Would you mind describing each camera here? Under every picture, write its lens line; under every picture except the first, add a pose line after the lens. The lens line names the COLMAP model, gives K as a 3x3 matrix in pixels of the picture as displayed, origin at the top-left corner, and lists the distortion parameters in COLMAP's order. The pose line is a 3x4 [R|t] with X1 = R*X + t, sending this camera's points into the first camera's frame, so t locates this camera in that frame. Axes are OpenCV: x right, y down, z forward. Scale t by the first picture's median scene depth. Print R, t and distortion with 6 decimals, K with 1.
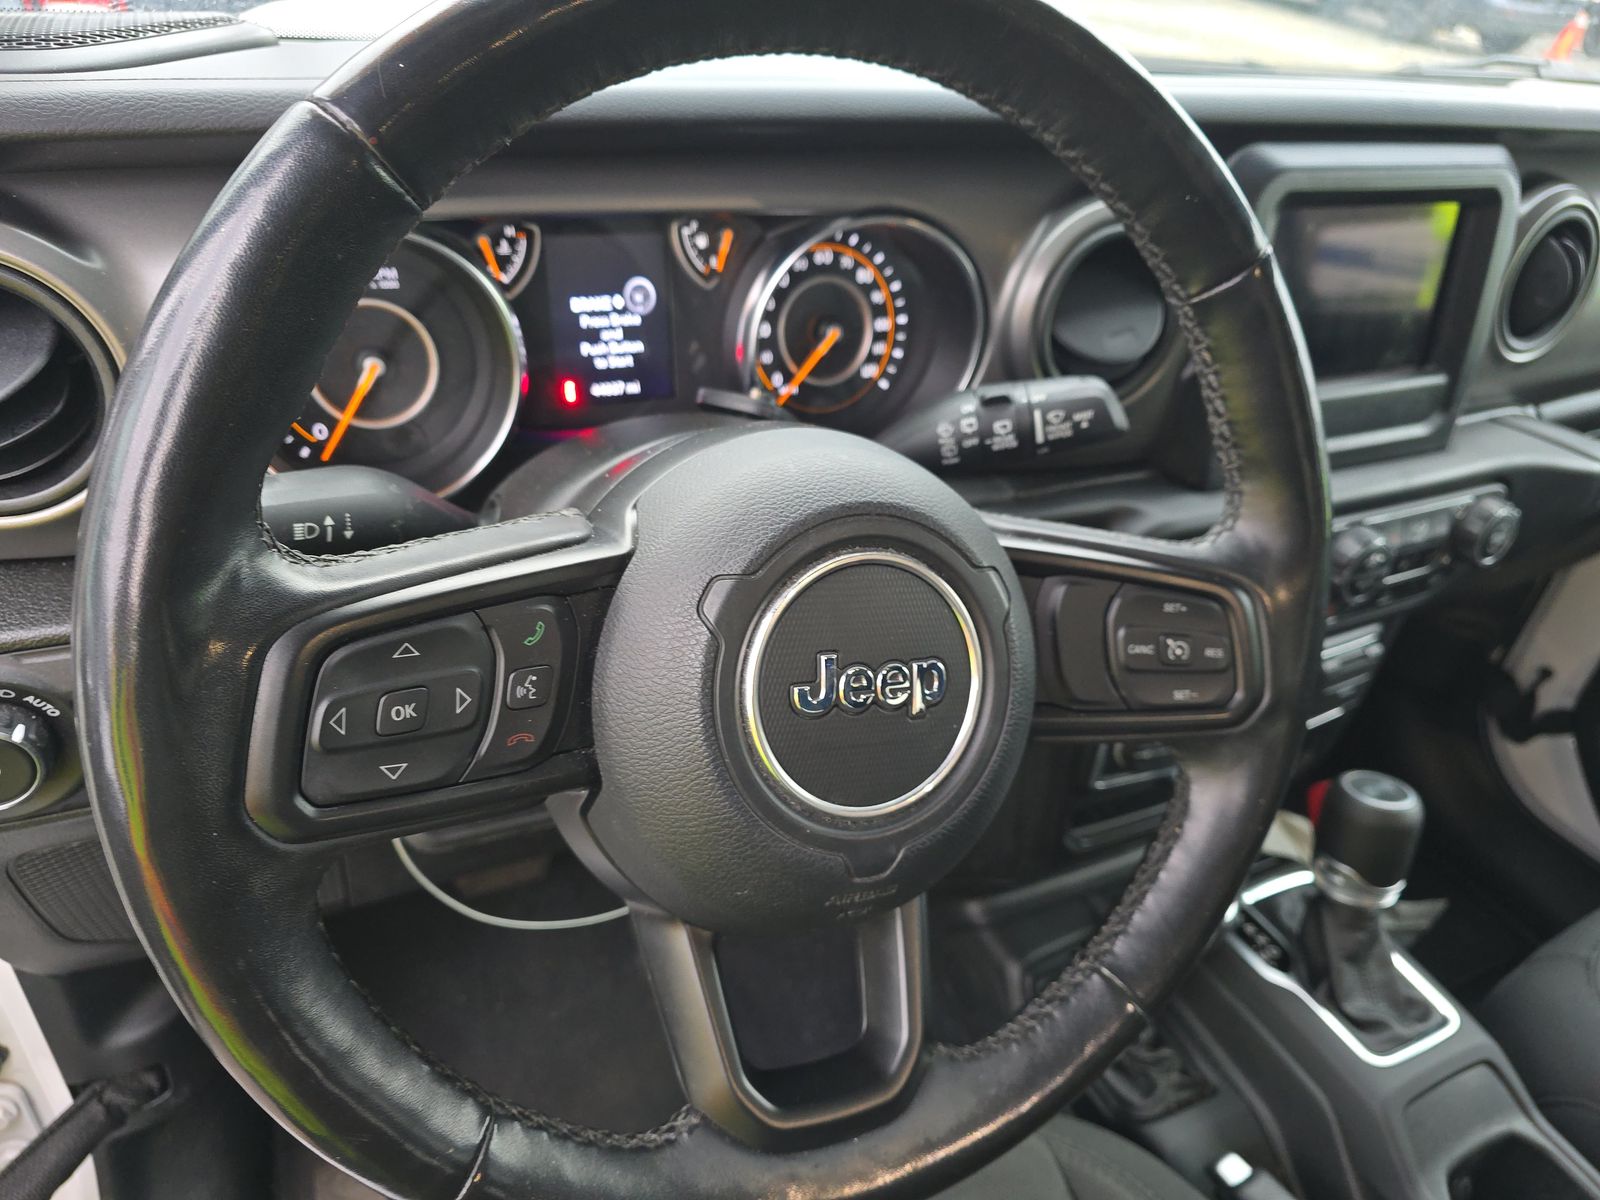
lens RADIAL K [[1107.0, 0, 822.0], [0, 1107.0, 602.1], [0, 0, 1]] dist [0.005200, -0.001401]
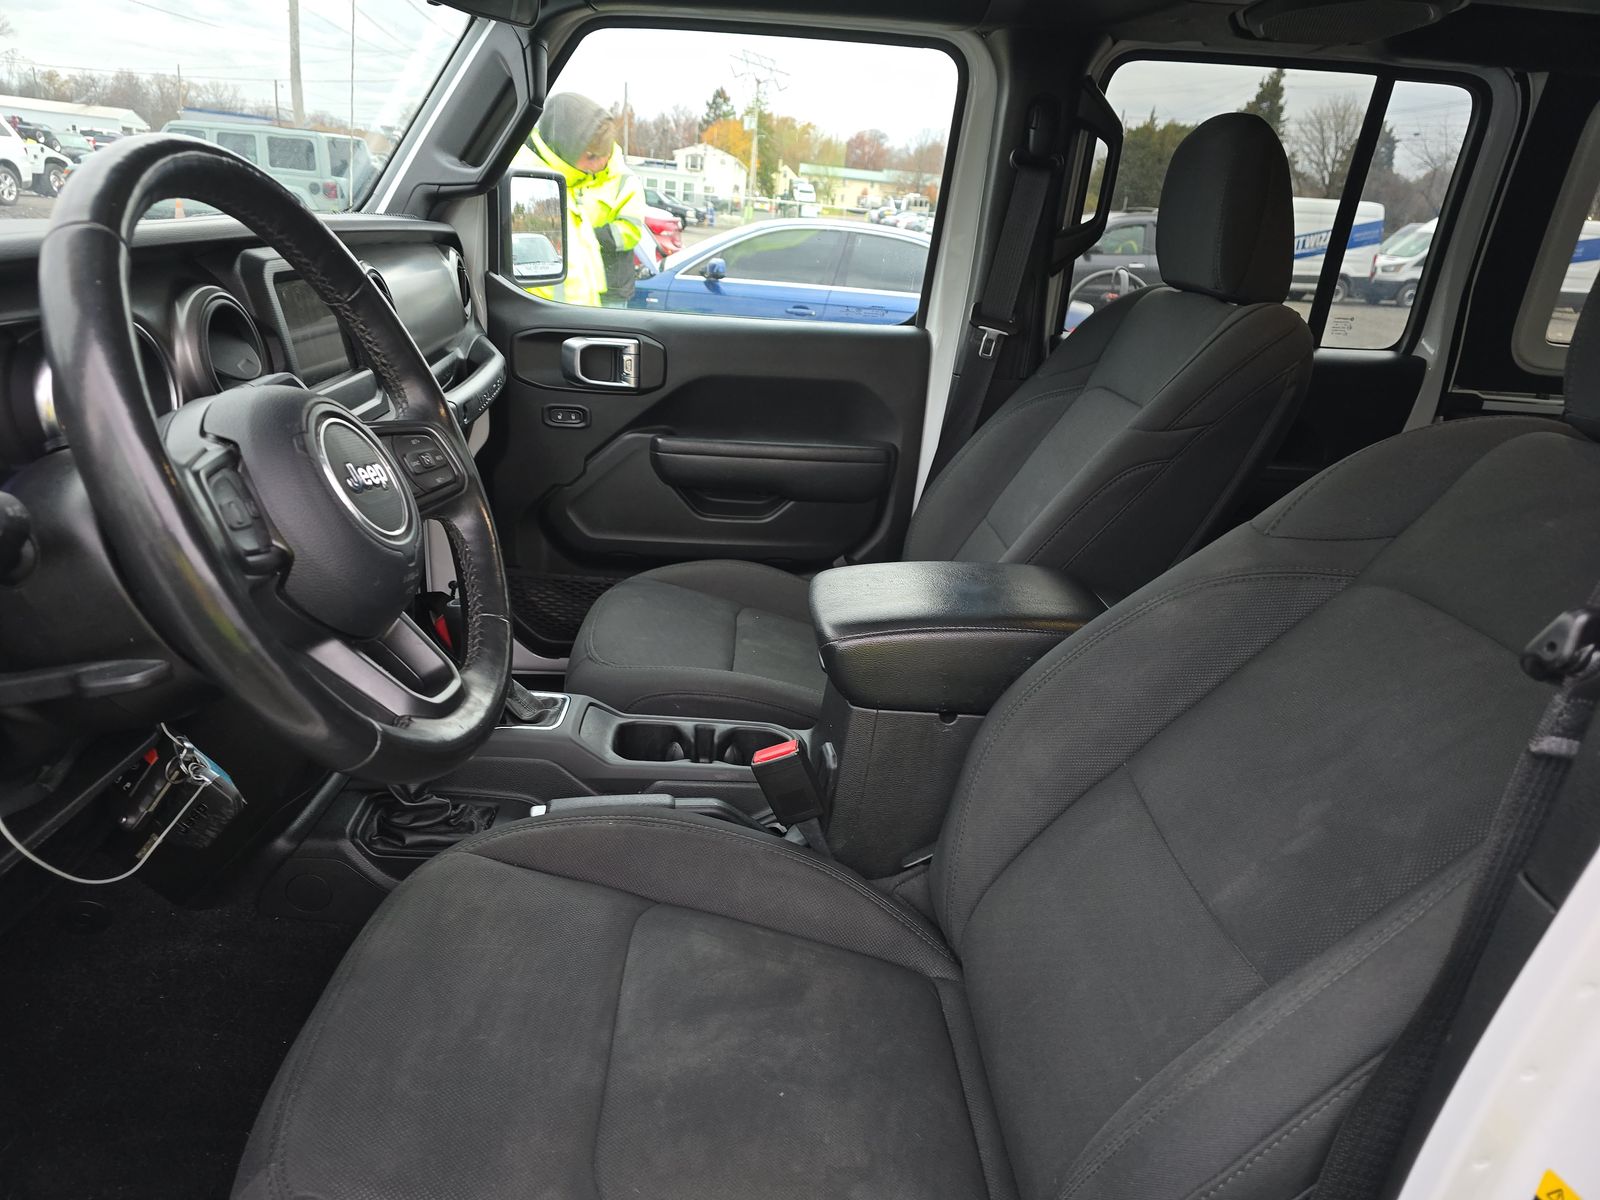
lens RADIAL K [[1045.6, 0, 821.4], [0, 1045.6, 604.3], [0, 0, 1]] dist [0.047276, -0.038444]
pose [[0.404631, -0.394745, 0.824894, -0.938630], [0.497321, 0.851972, 0.163754, 0.269022], [-0.767428, 0.343978, 0.541049, -0.450247]]
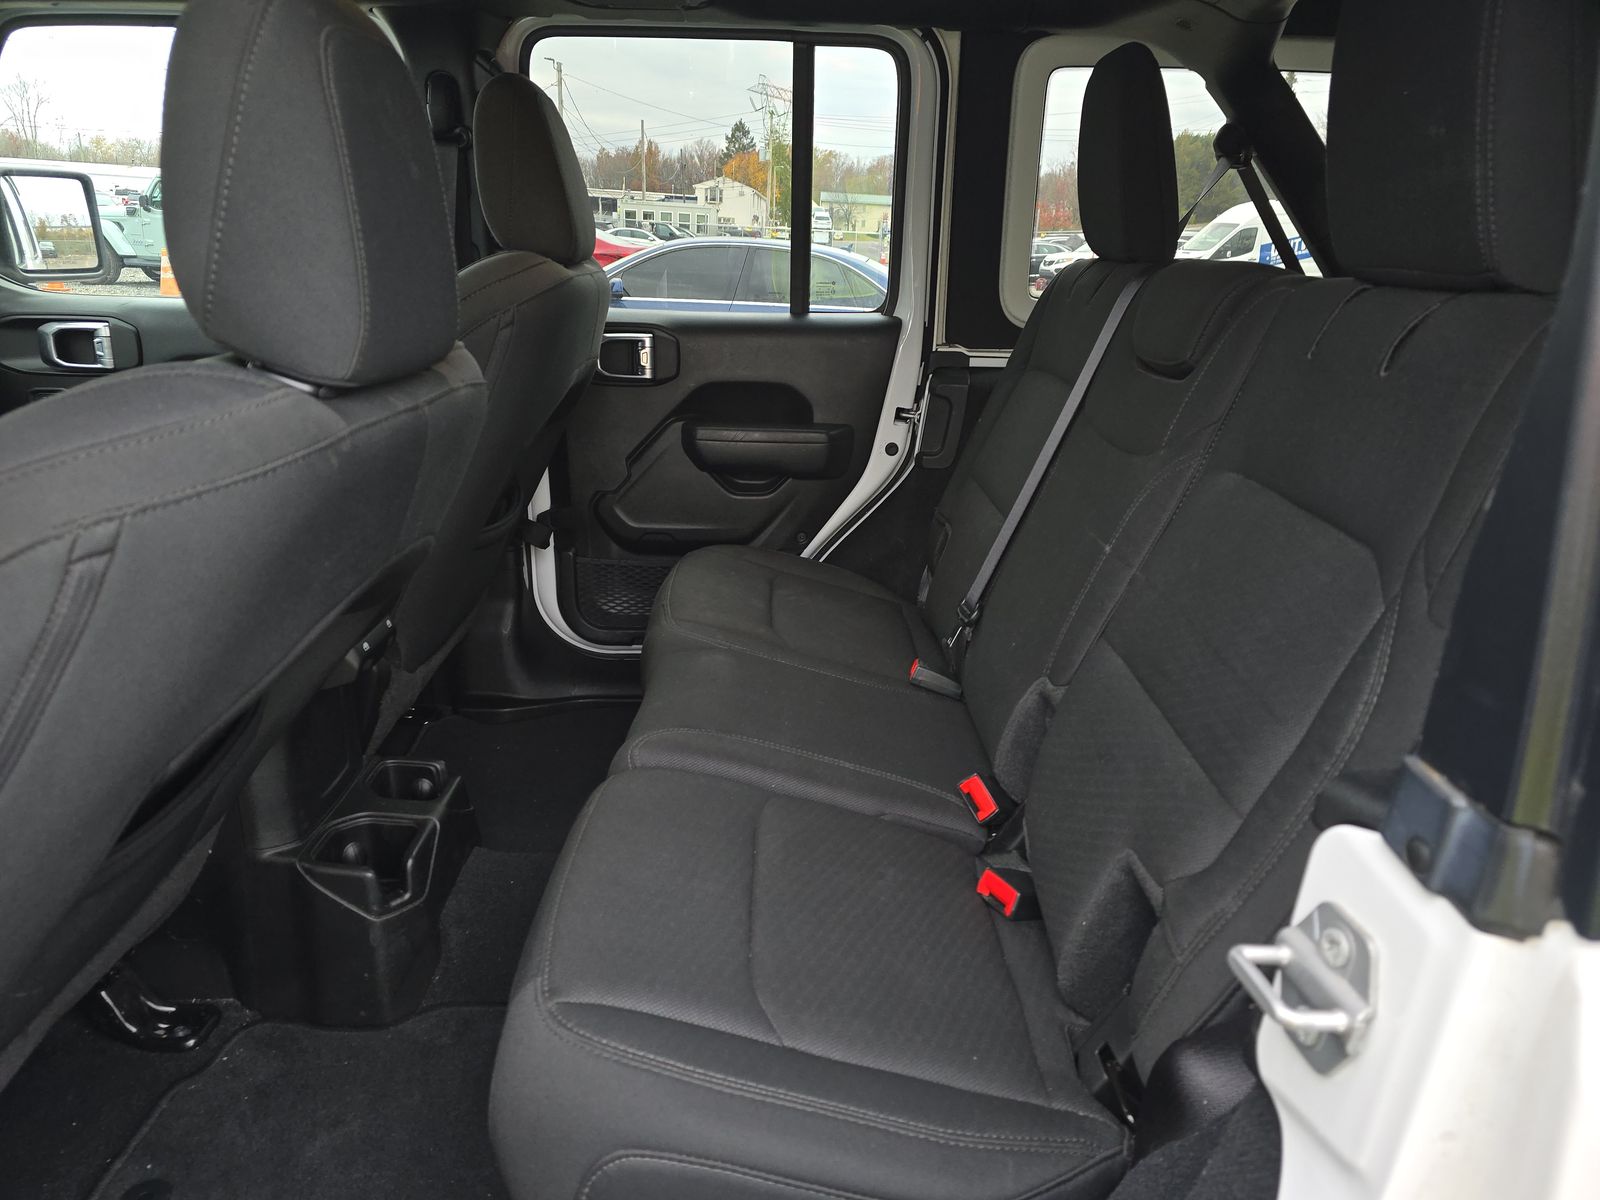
lens RADIAL K [[1045.6, 0, 821.4], [0, 1045.6, 604.3], [0, 0, 1]] dist [0.047276, -0.038444]
pose [[0.426561, -0.387932, 0.817040, -0.247380], [0.527826, 0.840337, 0.123425, 1.514134], [-0.734469, 0.378607, 0.563216, -1.975378]]
